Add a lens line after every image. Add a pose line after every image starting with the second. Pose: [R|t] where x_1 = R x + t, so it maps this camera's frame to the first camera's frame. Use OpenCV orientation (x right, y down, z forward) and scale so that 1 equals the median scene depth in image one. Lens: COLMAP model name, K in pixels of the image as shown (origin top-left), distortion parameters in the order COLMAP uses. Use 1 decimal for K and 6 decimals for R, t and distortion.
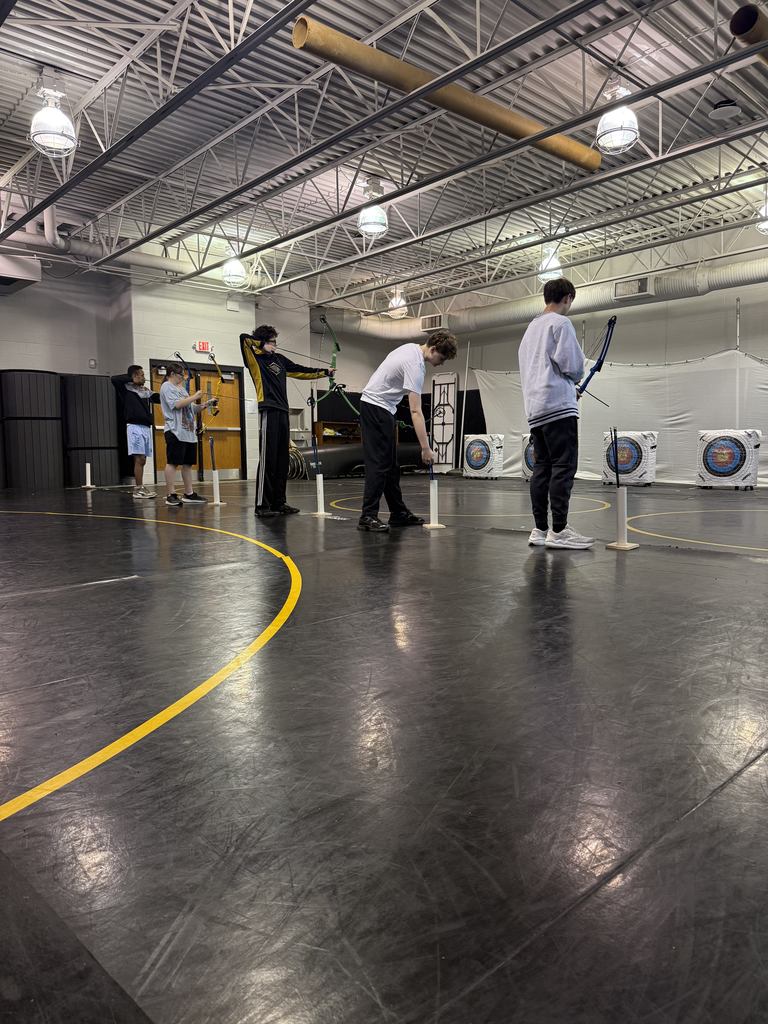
lens RADIAL K [[710.3, 0, 388.5], [0, 710.3, 515.7], [0, 0, 1]] dist [0.033646, -0.049400]
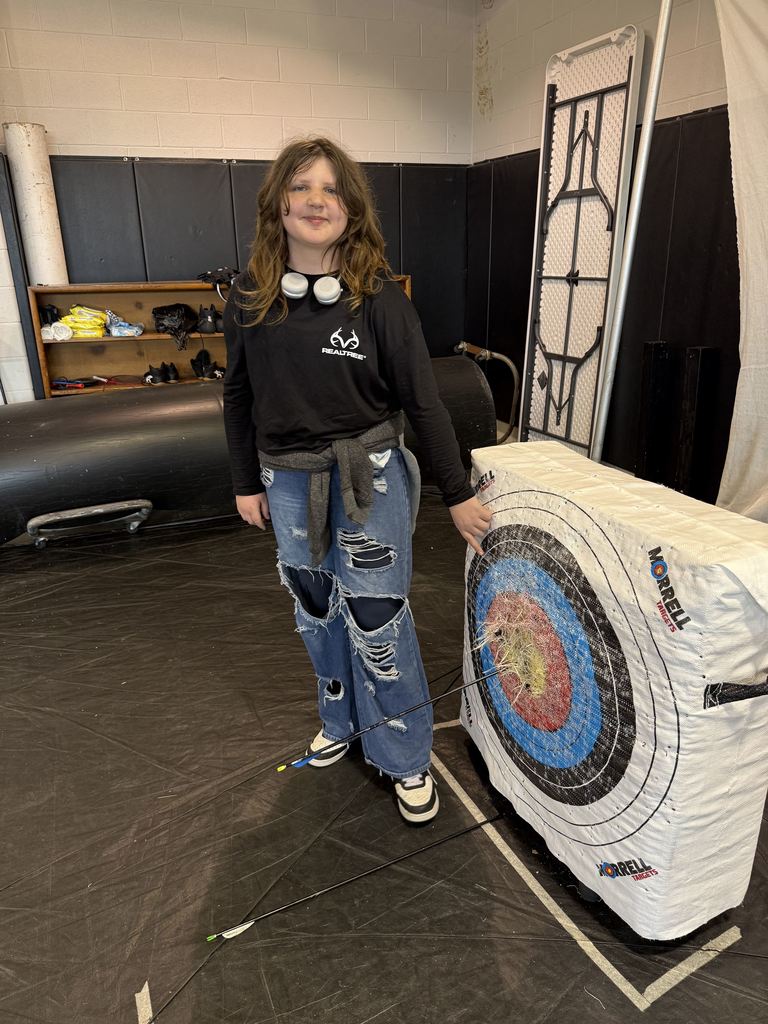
lens RADIAL K [[710.3, 0, 390.1], [0, 710.3, 508.6], [0, 0, 1]] dist [0.033646, -0.049400]
pose [[0.924039, 0.112561, -0.365351, 0.168440], [-0.012009, 0.963747, 0.266547, -0.167879], [0.382109, -0.241913, 0.891892, 1.050940]]
